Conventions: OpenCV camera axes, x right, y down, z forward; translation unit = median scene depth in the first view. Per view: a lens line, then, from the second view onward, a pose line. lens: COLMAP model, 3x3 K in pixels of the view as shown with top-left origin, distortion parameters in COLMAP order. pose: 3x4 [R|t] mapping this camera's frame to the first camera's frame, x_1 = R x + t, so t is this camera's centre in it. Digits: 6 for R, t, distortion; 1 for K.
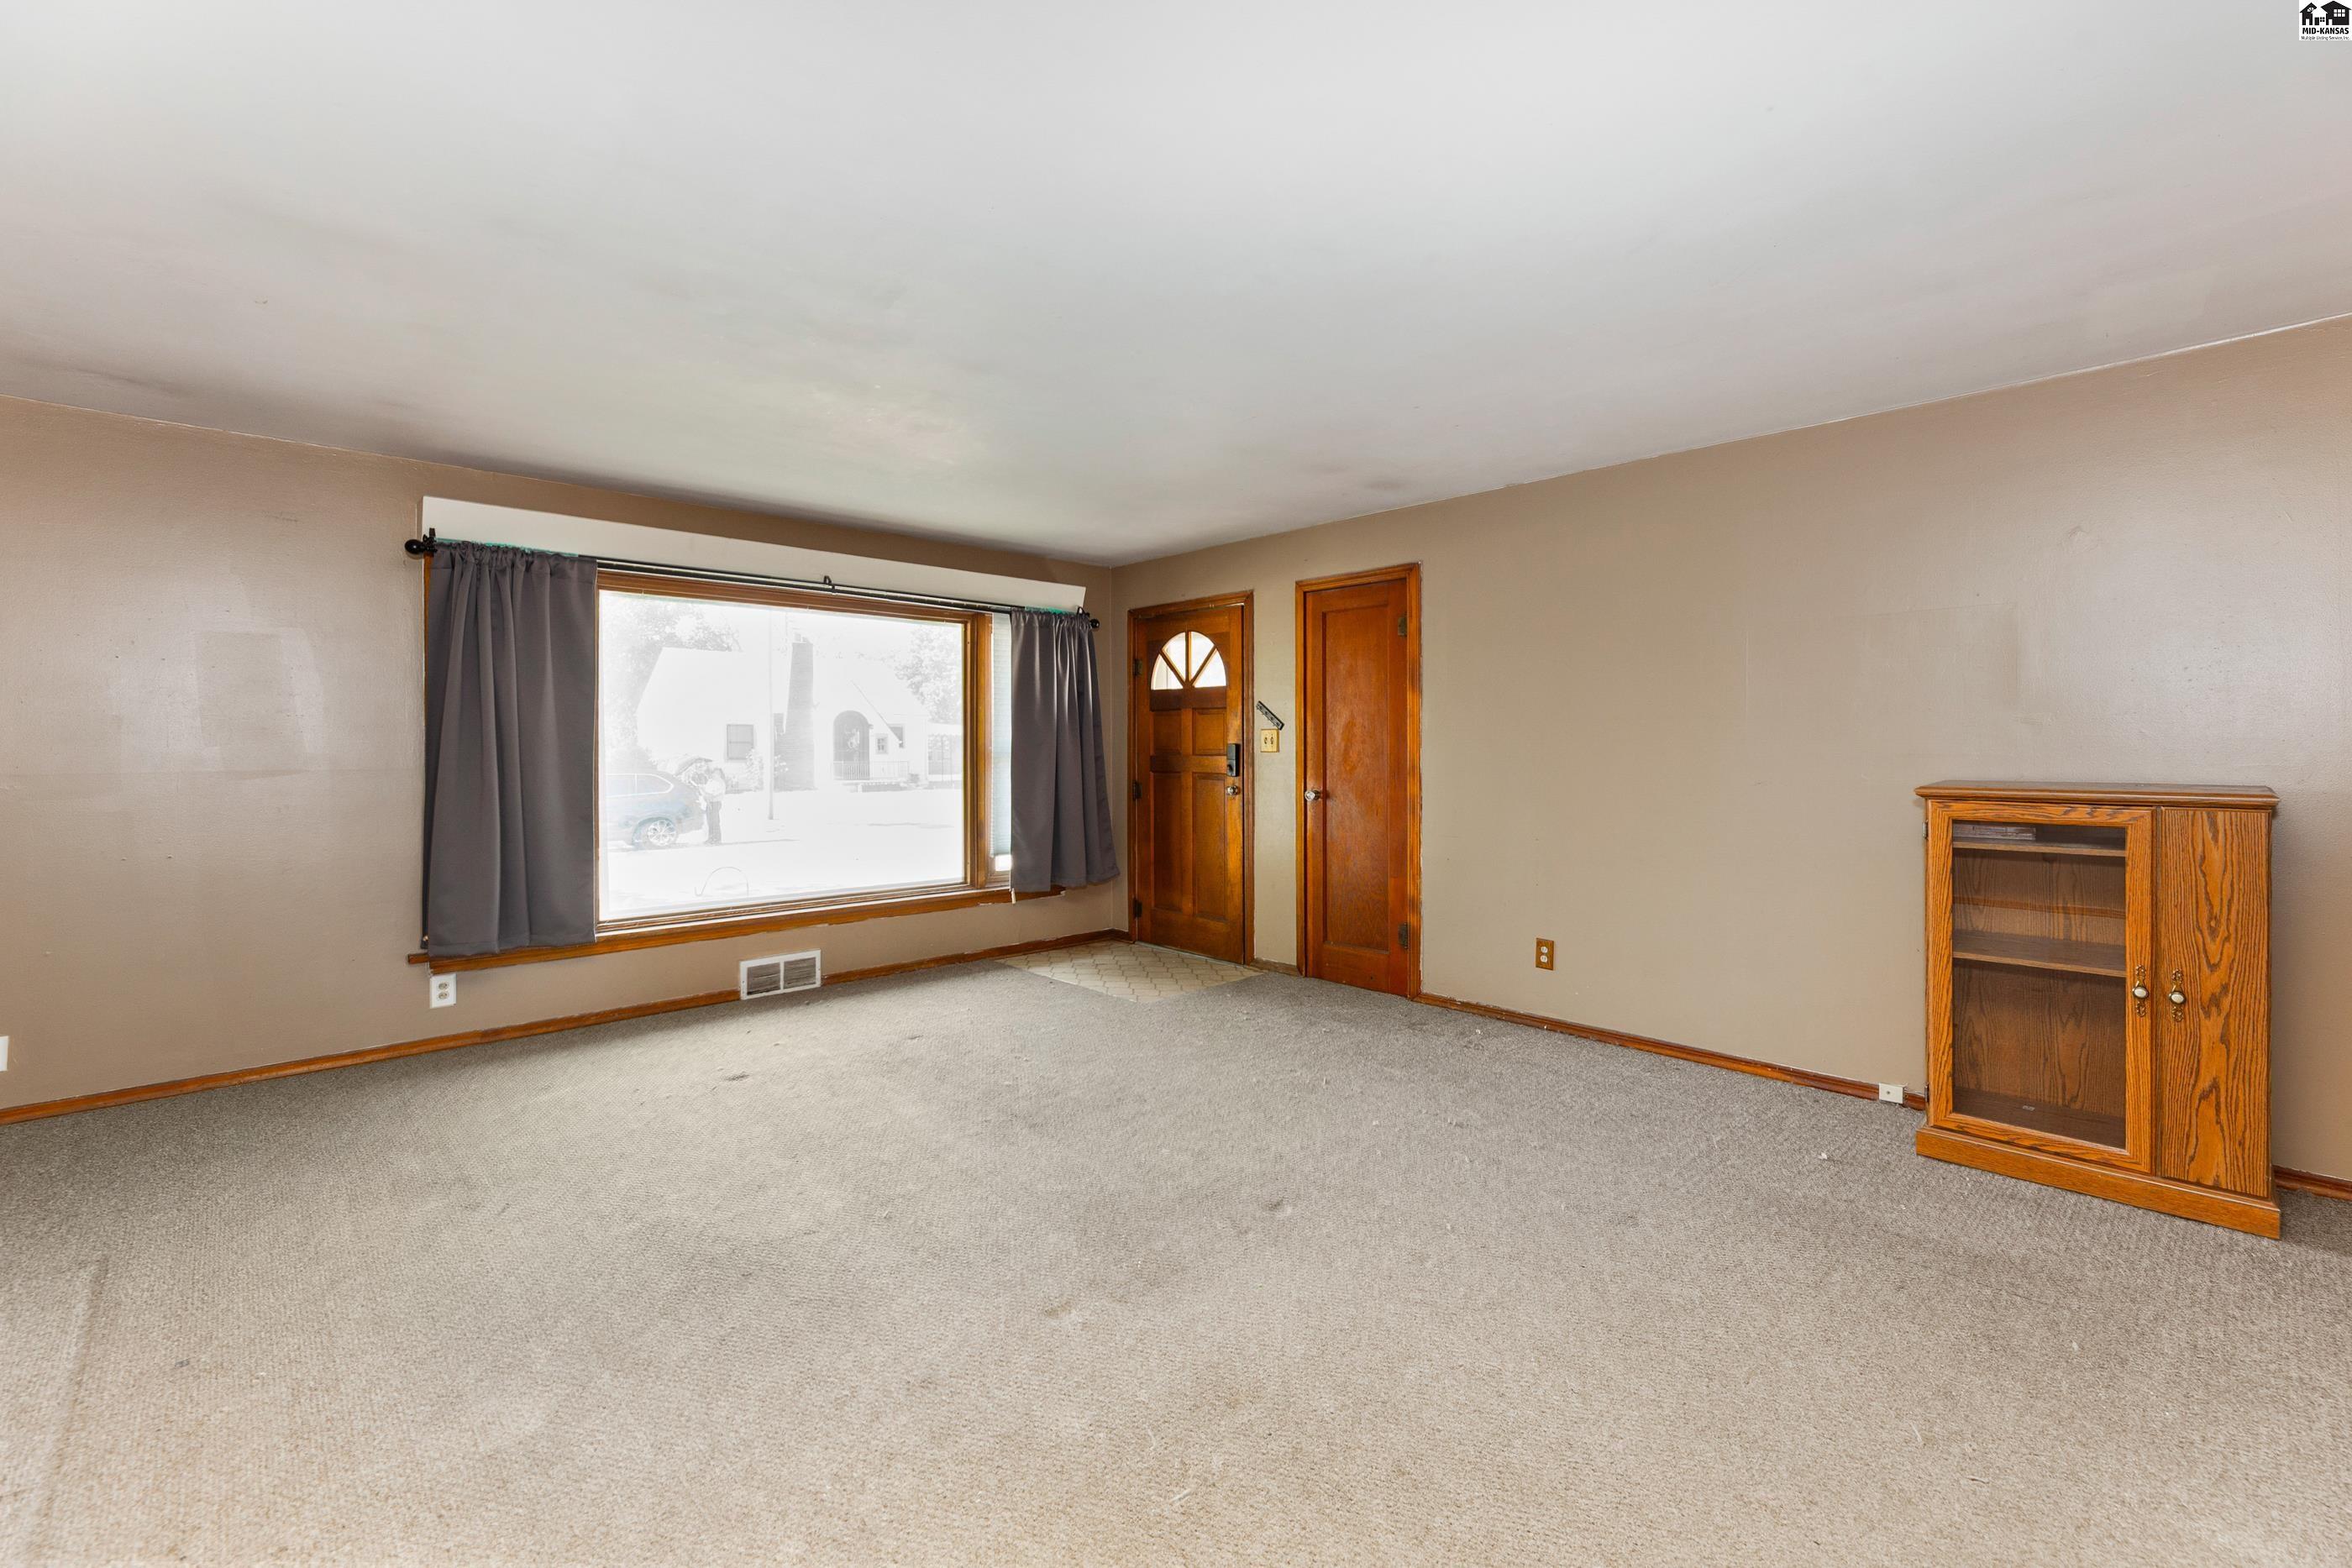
lens RADIAL K [[970.3, 0, 1154.5], [0, 970.3, 743.6], [0, 0, 1]] dist [0.002024, 0.000058]
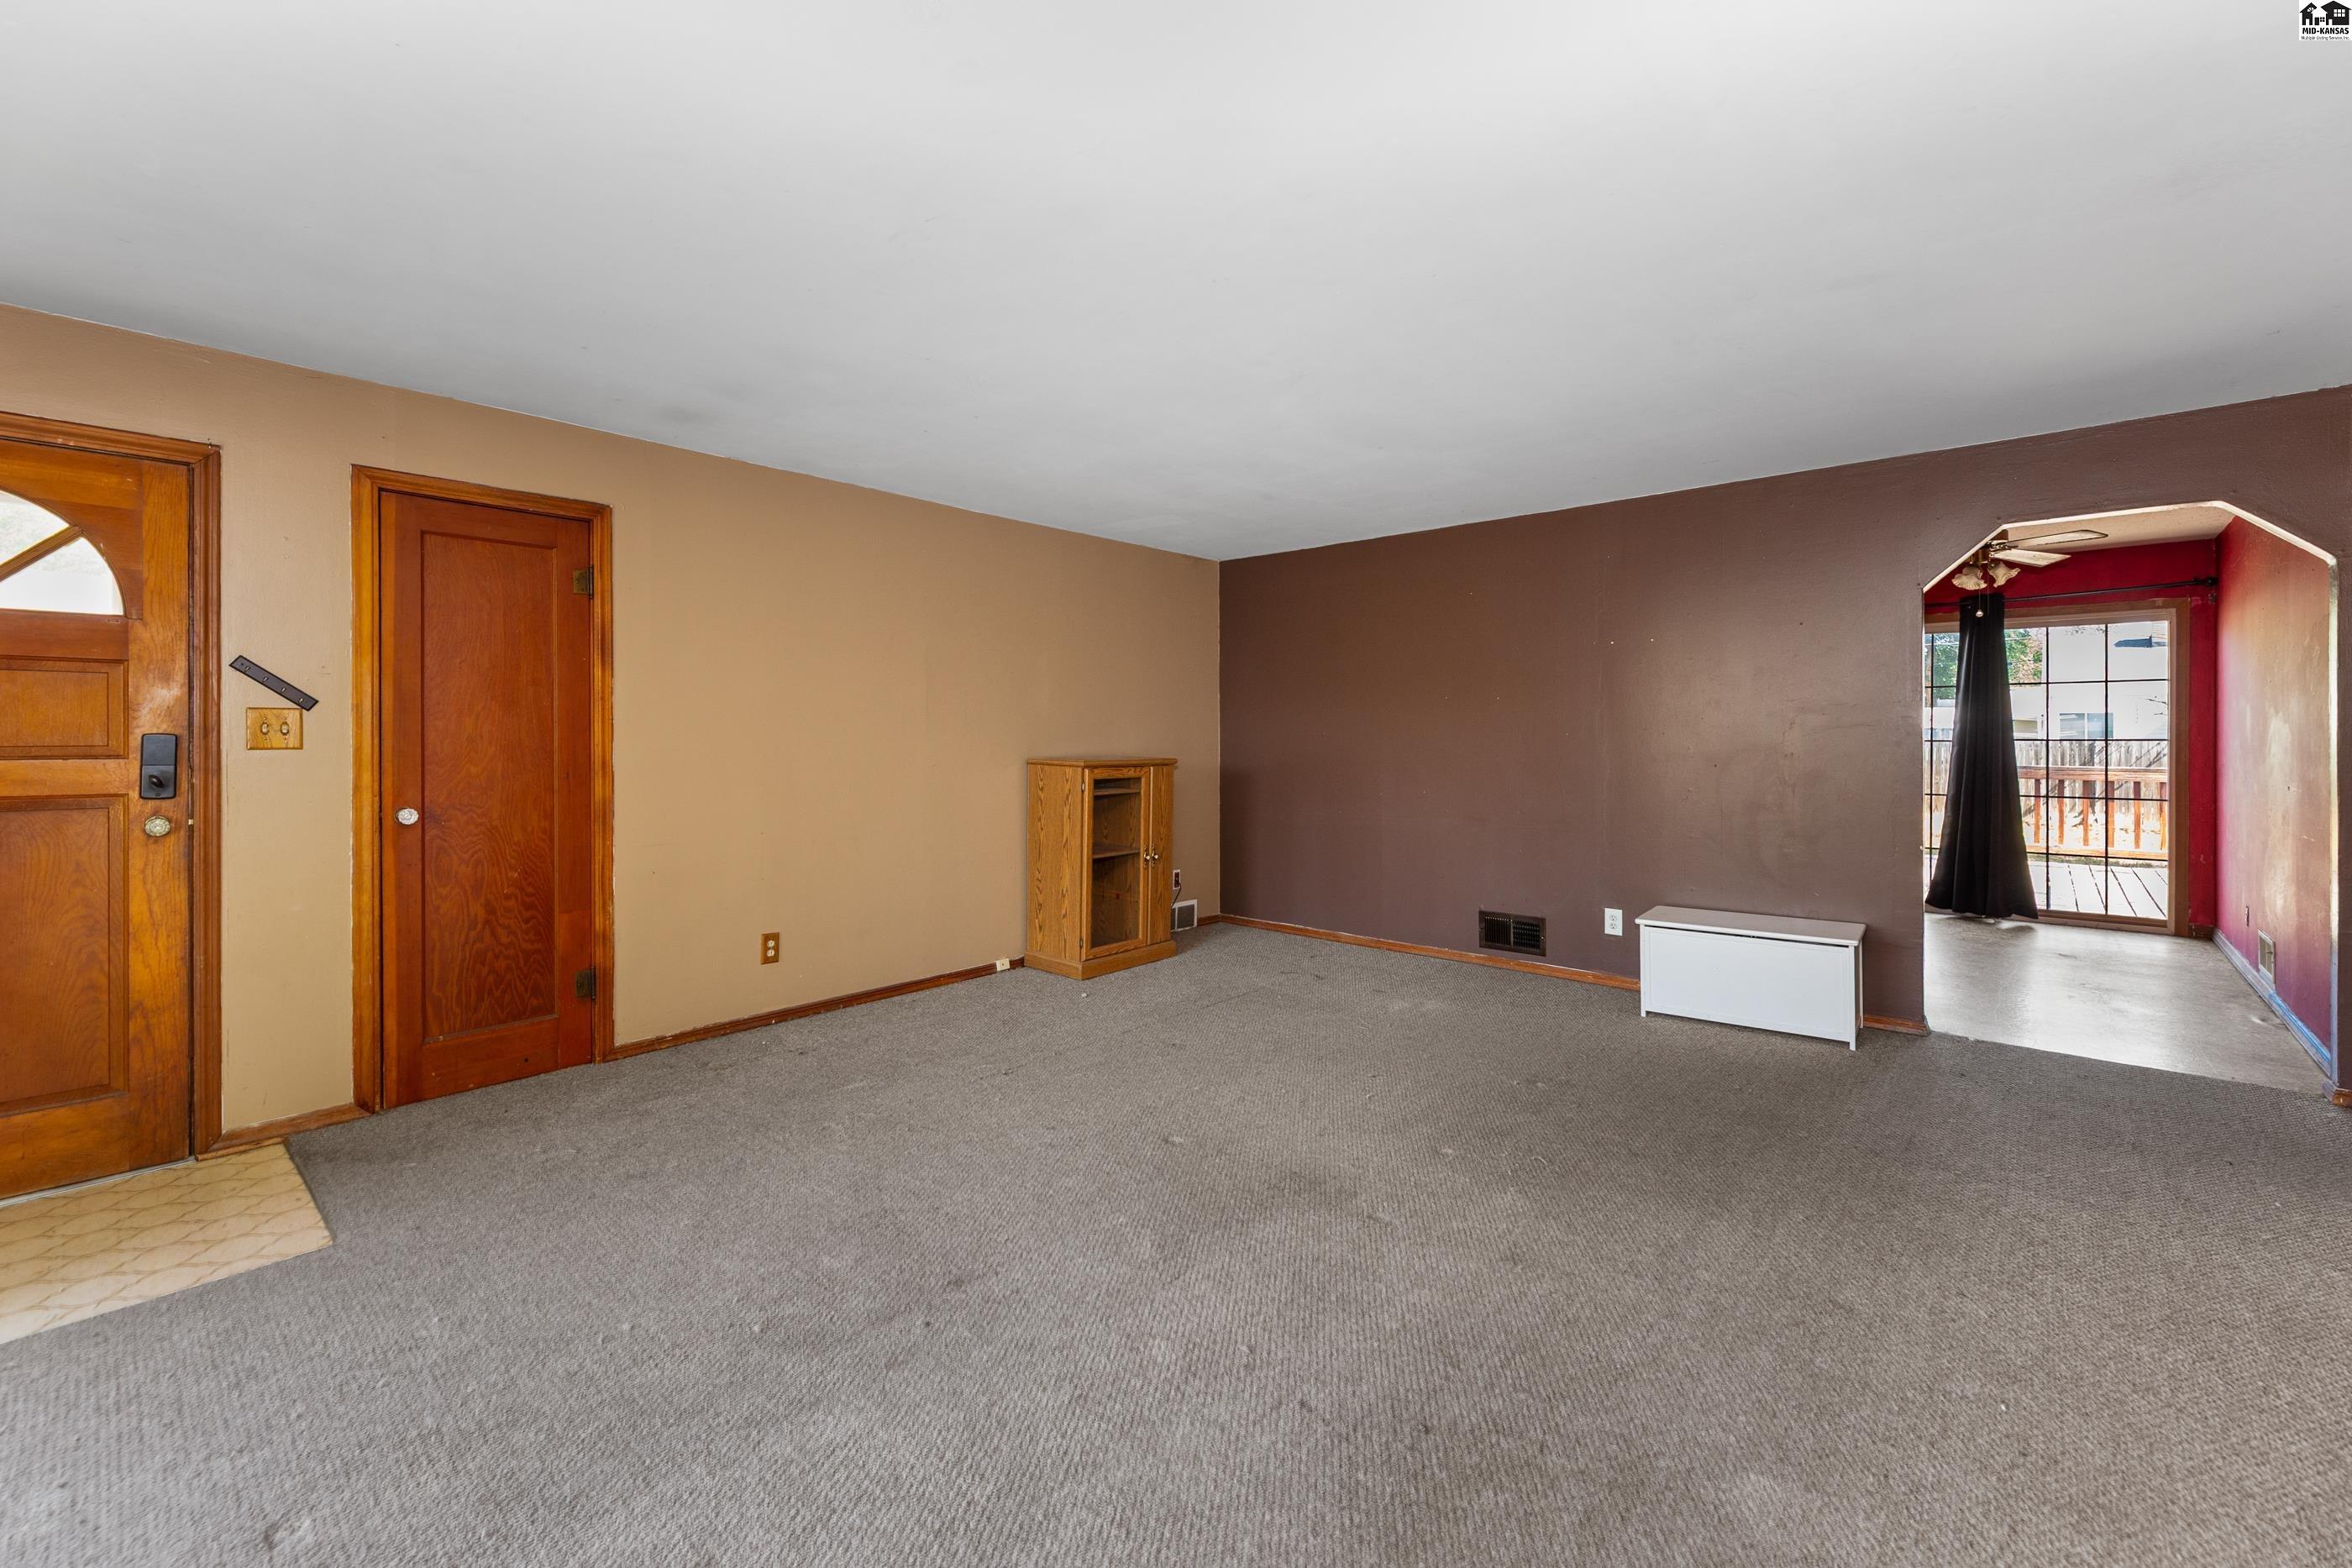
lens RADIAL K [[970.3, 0, 1179.2], [0, 970.3, 744.7], [0, 0, 1]] dist [0.002024, 0.000058]
pose [[-0.088487, -0.007054, 0.996052, -0.561971], [-0.001326, 0.999975, 0.006964, 0.001993], [-0.996076, -0.000705, -0.088494, 0.611792]]
